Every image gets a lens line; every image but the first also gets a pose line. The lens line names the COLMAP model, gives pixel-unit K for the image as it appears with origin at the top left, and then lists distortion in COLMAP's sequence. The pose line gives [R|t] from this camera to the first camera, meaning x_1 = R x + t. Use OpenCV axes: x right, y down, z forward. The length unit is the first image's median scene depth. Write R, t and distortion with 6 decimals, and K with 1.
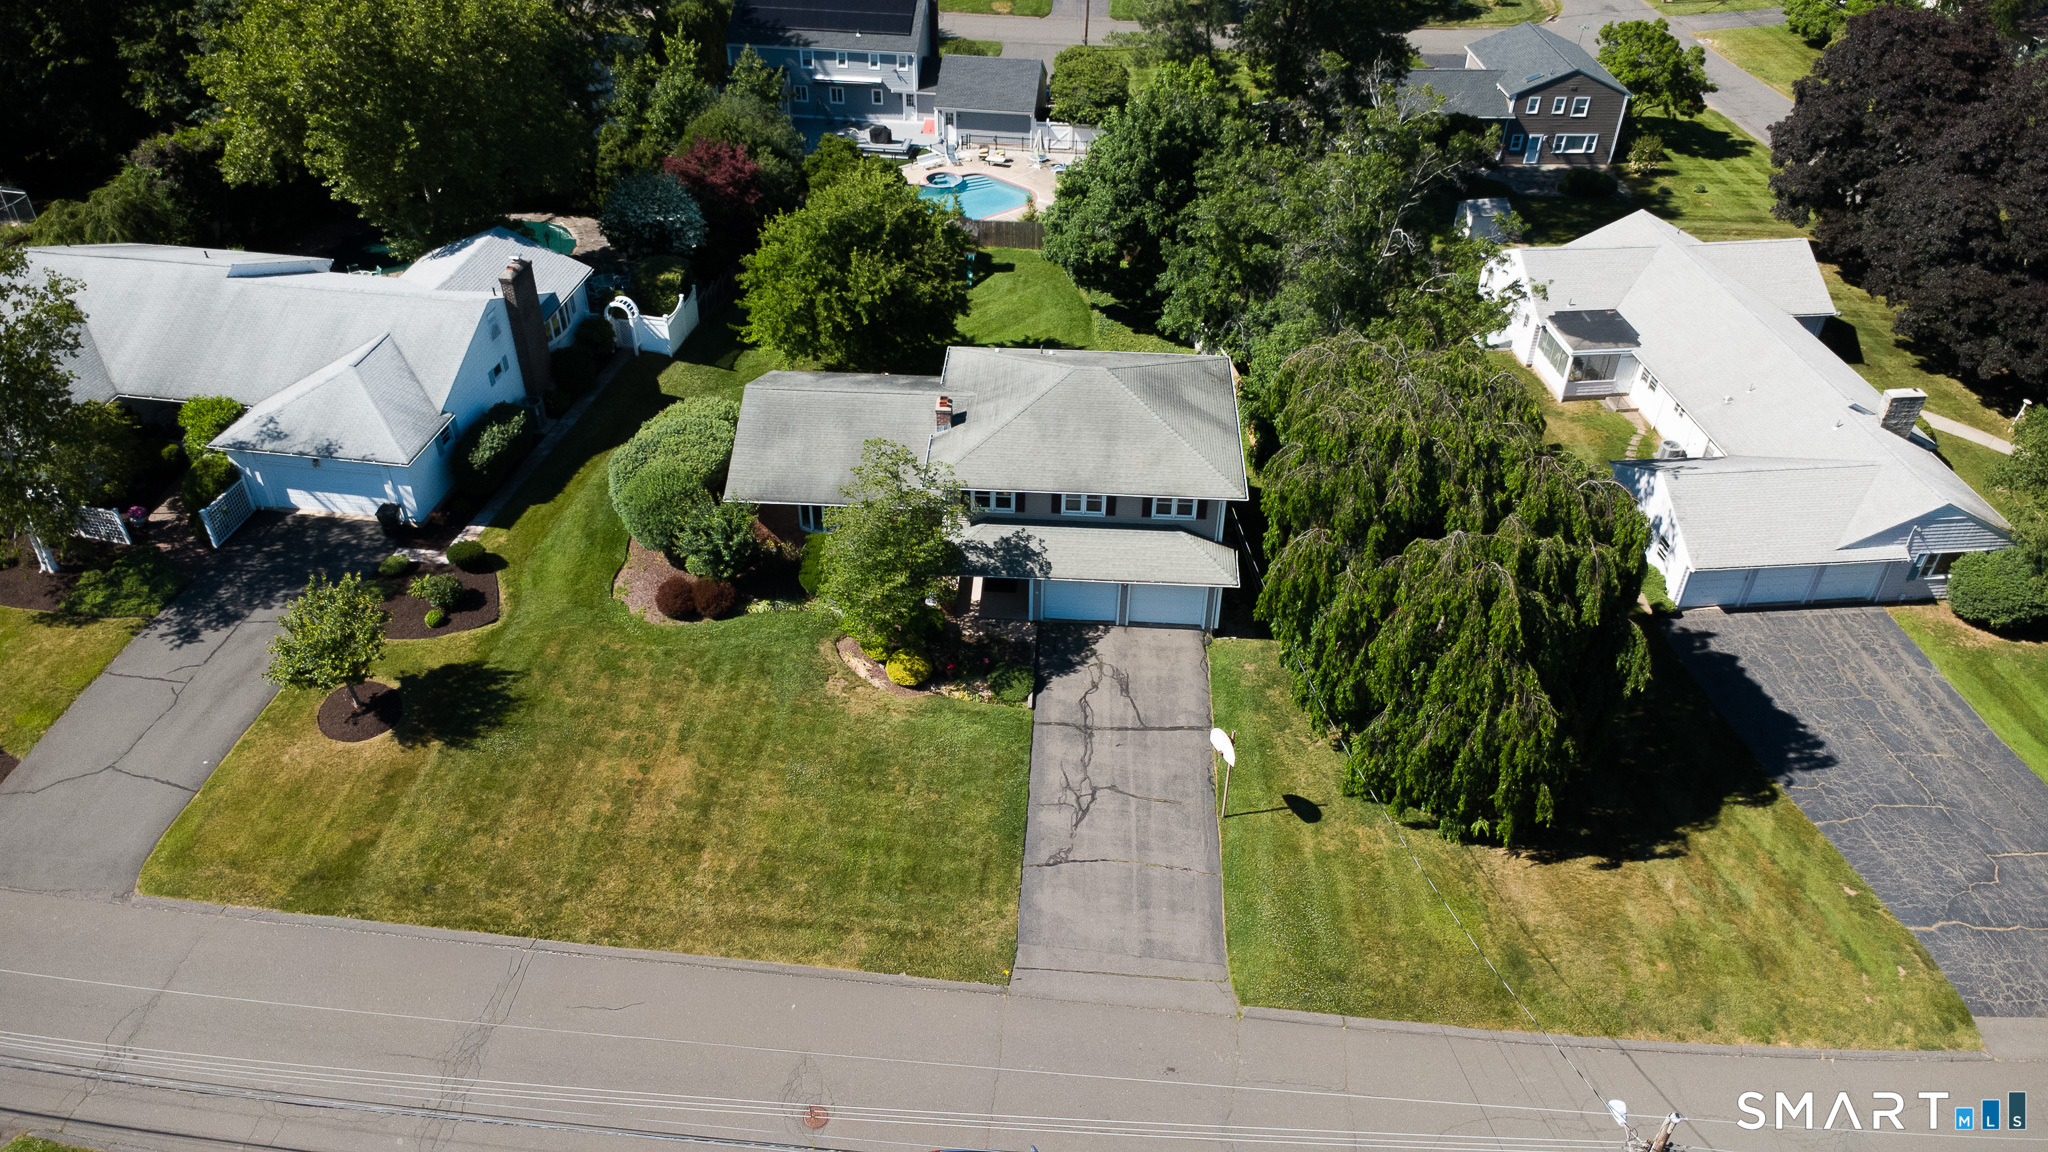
lens RADIAL K [[1444.3, 0, 1024.0], [0, 1444.3, 576.0], [0, 0, 1]] dist [-0.000183, 0.000485]
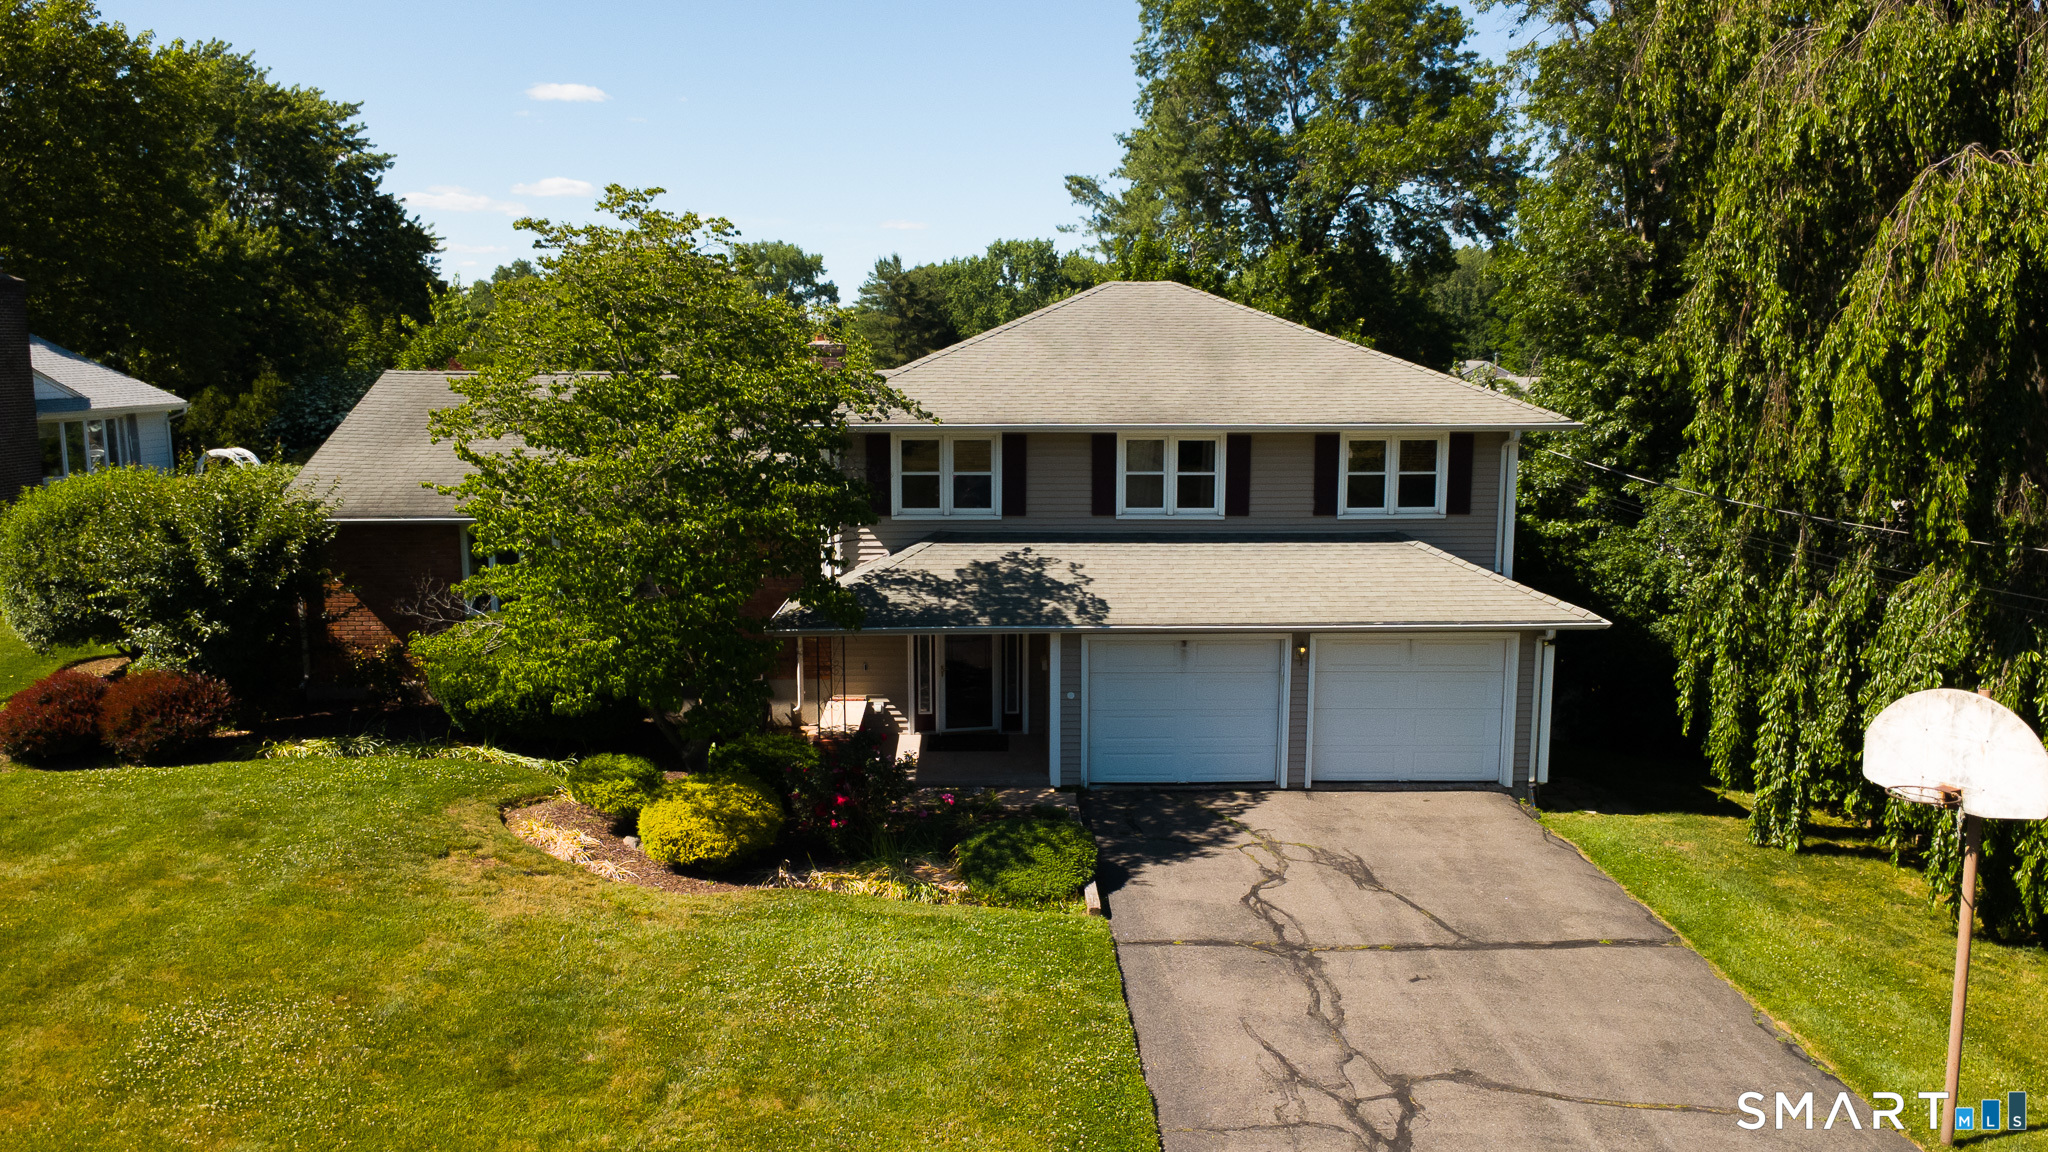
lens RADIAL K [[1495.3, 0, 1024.0], [0, 1495.3, 576.0], [0, 0, 1]] dist [0.015823, -0.001538]
pose [[0.997023, -0.022621, 0.073714, -0.033120], [0.054710, 0.881197, -0.469572, 0.176831], [-0.054334, 0.472207, 0.879812, 0.674958]]
